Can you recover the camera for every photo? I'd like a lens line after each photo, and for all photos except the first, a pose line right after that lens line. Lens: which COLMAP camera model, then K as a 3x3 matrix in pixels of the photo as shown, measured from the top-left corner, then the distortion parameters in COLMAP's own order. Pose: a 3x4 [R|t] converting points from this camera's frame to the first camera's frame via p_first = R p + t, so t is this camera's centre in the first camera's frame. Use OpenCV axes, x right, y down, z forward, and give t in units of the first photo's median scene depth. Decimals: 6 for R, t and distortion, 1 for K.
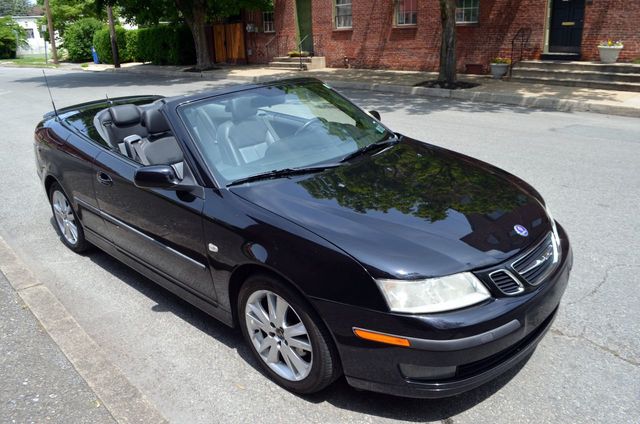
lens RADIAL K [[488.6, 0, 319.6], [0, 488.6, 212.9], [0, 0, 1]] dist [-0.079054, -0.004375]
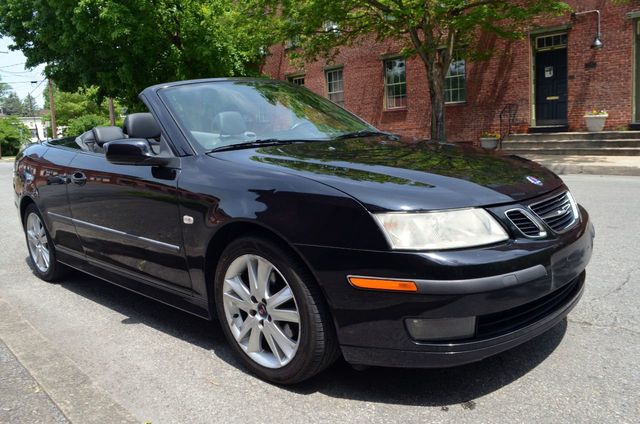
lens RADIAL K [[488.6, 0, 320.3], [0, 488.6, 214.5], [0, 0, 1]] dist [-0.079054, -0.004375]
pose [[0.999832, -0.015048, 0.010451, 0.010141], [0.016755, 0.981788, -0.189239, 0.195785], [-0.007413, 0.189382, 0.981875, 0.109362]]
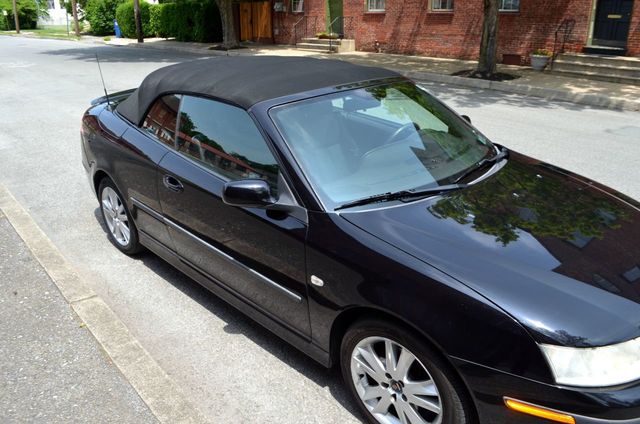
lens RADIAL K [[488.6, 0, 319.3], [0, 488.6, 209.0], [0, 0, 1]] dist [-0.079054, -0.004375]
pose [[0.998803, 0.042401, -0.024377, -0.166164], [-0.041640, 0.998654, 0.030932, -0.068525], [0.025655, -0.029880, 0.999224, 0.117425]]
